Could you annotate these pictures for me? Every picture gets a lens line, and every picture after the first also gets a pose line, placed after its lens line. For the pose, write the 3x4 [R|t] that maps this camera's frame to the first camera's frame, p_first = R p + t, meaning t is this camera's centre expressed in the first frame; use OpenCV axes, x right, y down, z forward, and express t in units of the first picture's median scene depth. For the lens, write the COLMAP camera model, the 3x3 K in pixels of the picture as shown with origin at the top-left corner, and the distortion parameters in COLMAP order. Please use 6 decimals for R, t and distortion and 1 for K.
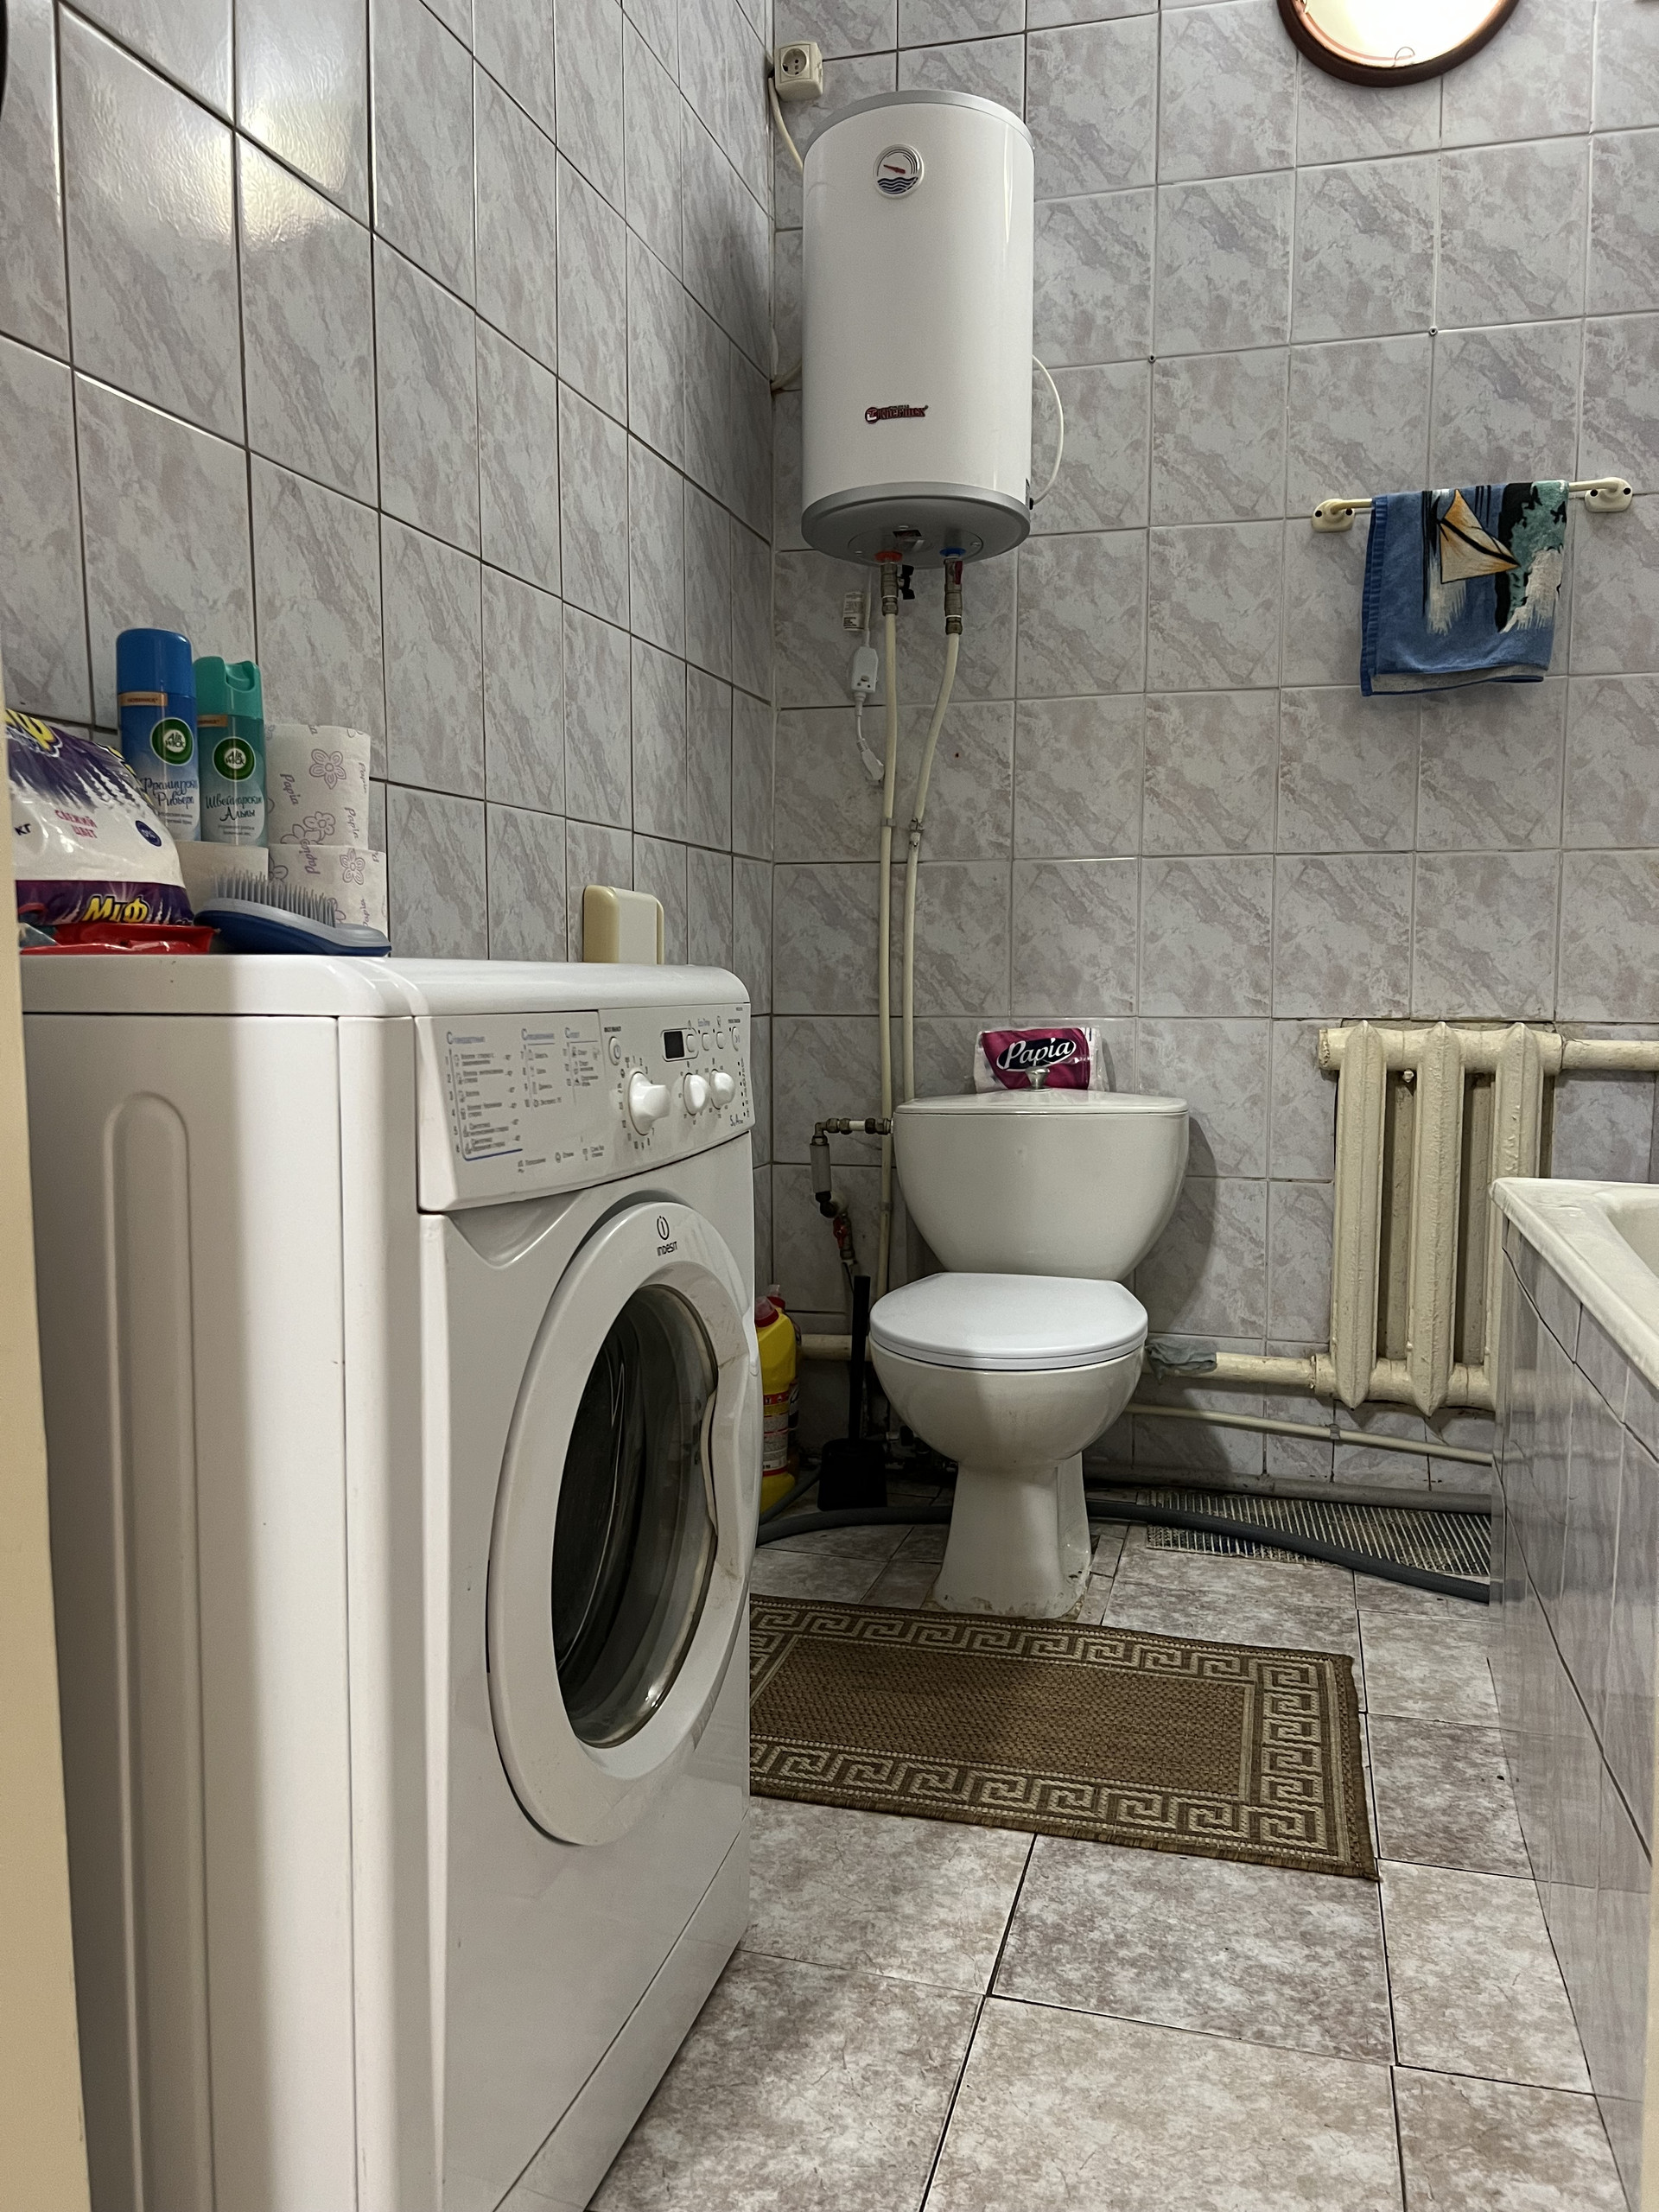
lens RADIAL K [[1679.2, 0, 807.4], [0, 1679.2, 1117.5], [0, 0, 1]] dist [0.064384, -0.075385]
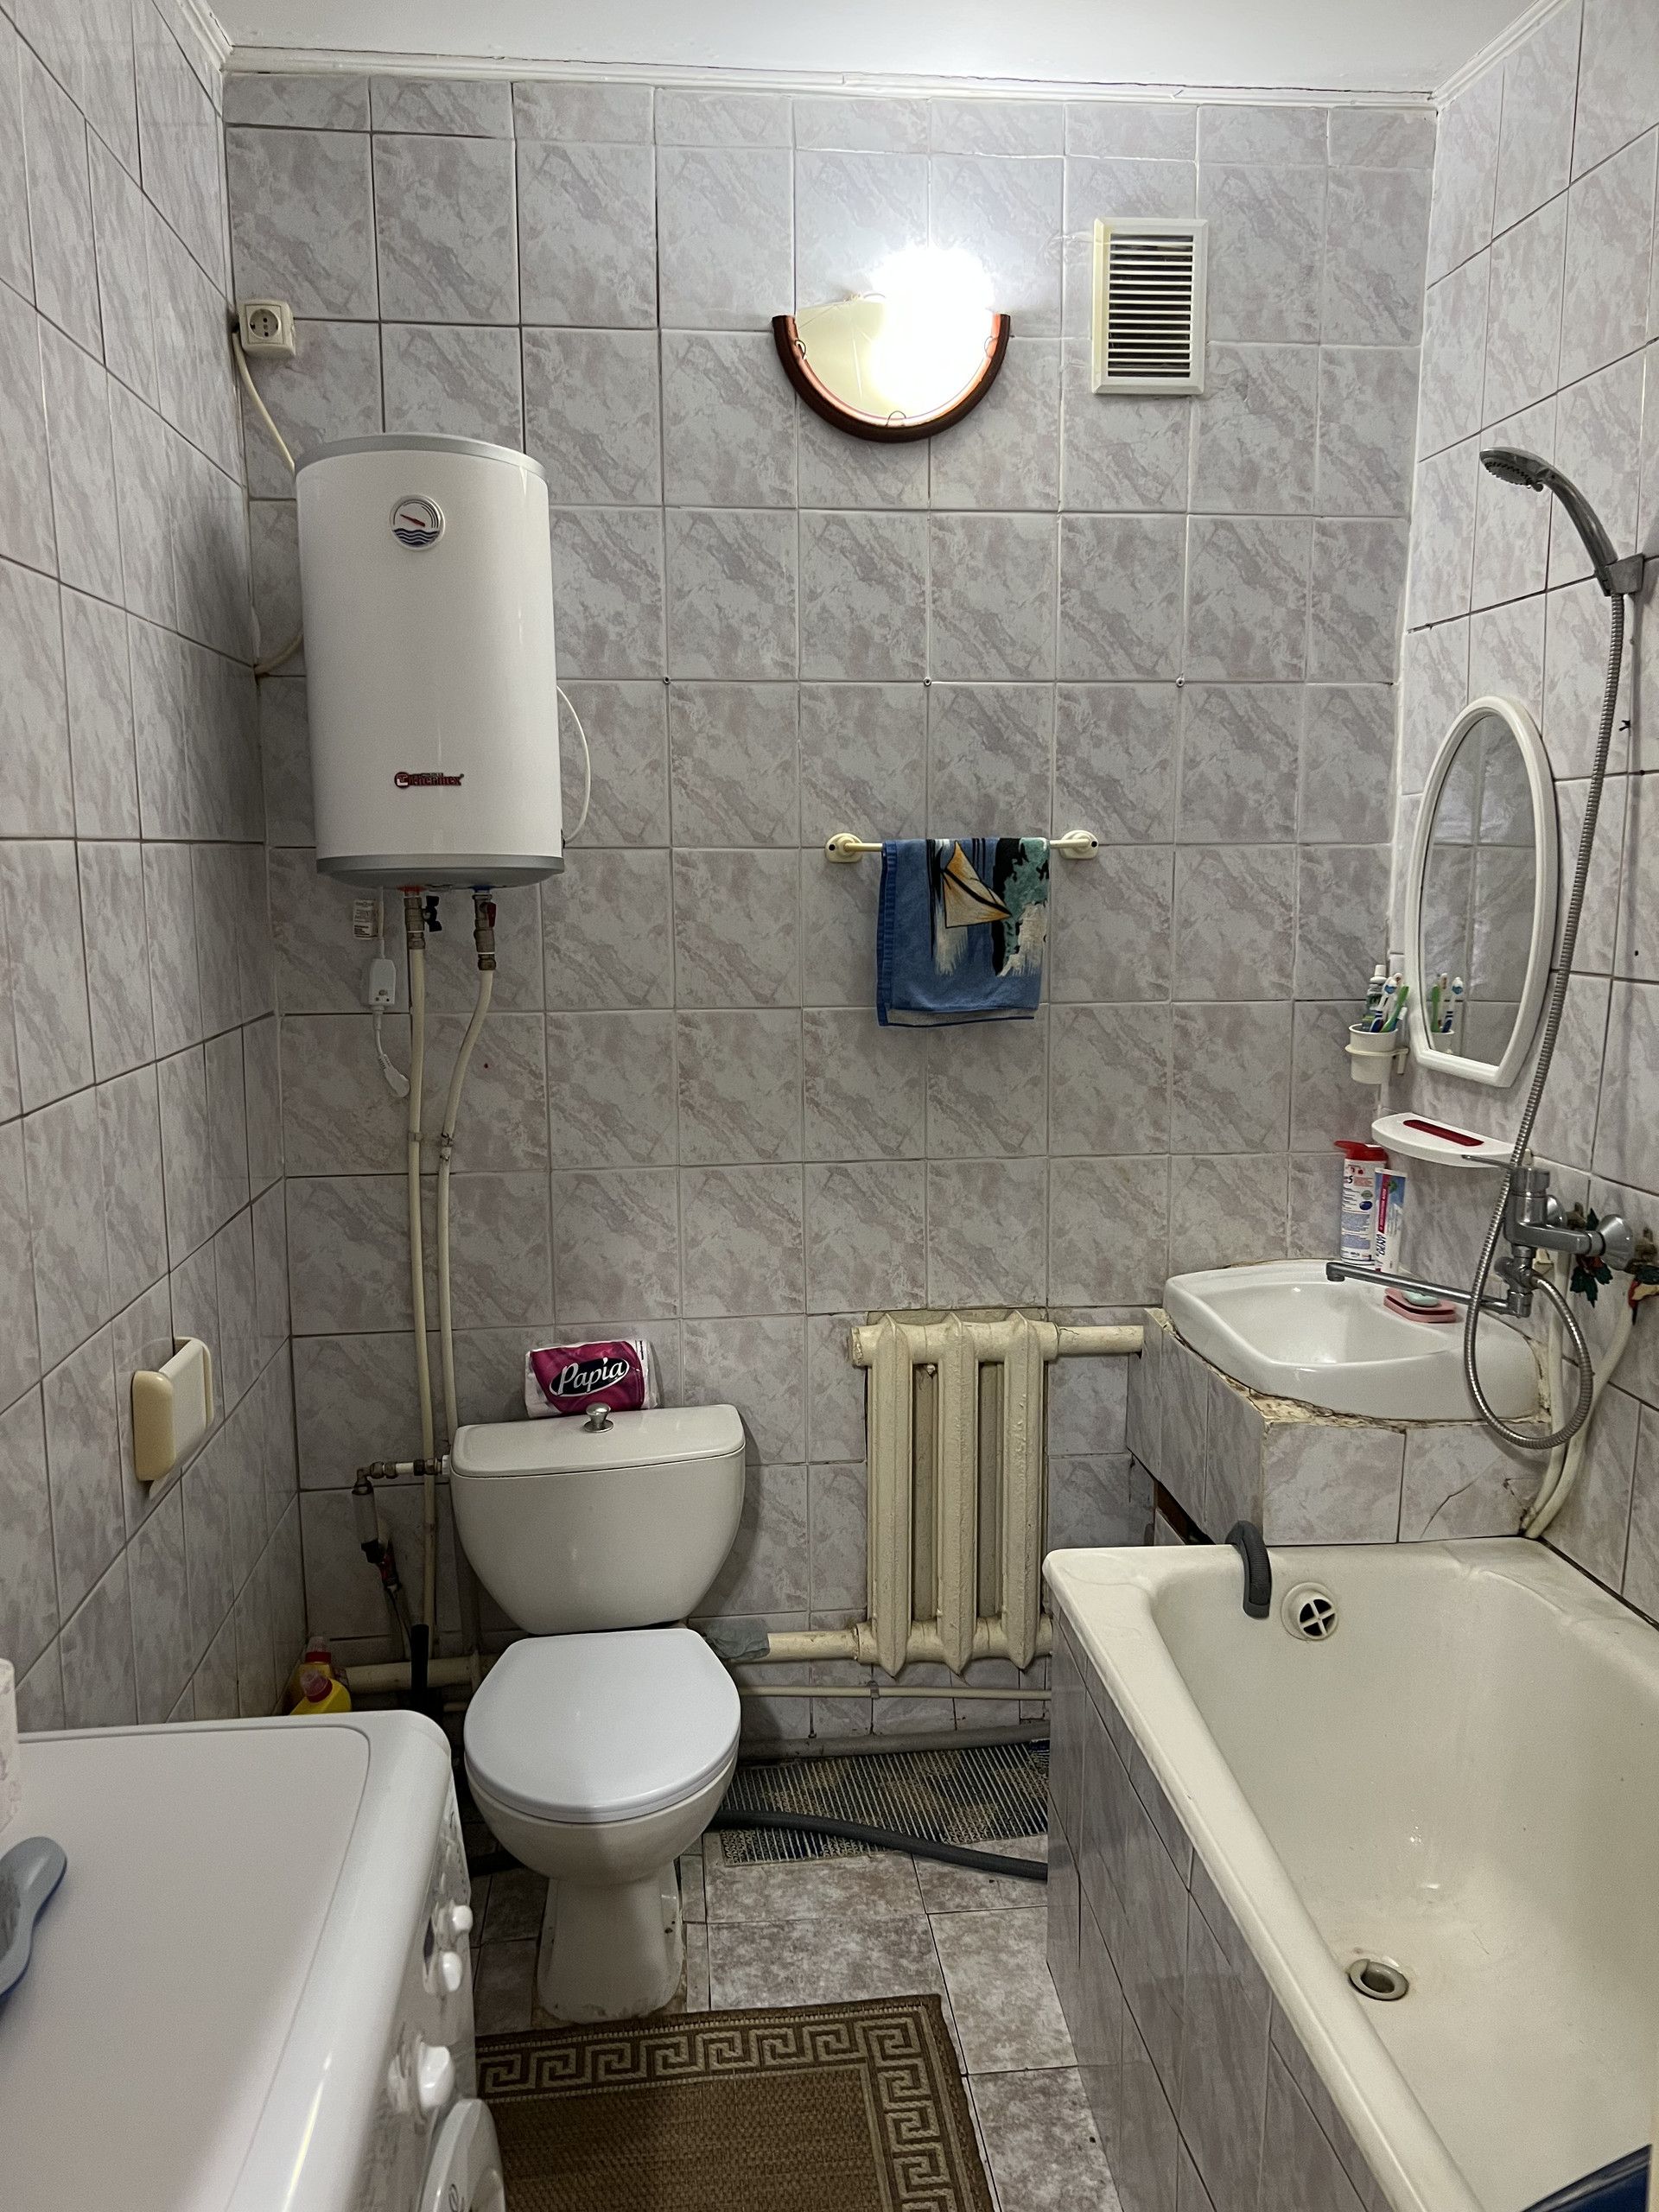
lens RADIAL K [[1679.2, 0, 830.3], [0, 1679.2, 1114.7], [0, 0, 1]] dist [0.064384, -0.075385]
pose [[0.928051, -0.062503, 0.367173, -0.089721], [0.038914, 0.996695, 0.071308, -0.265410], [-0.370416, -0.051889, 0.927416, 0.032488]]
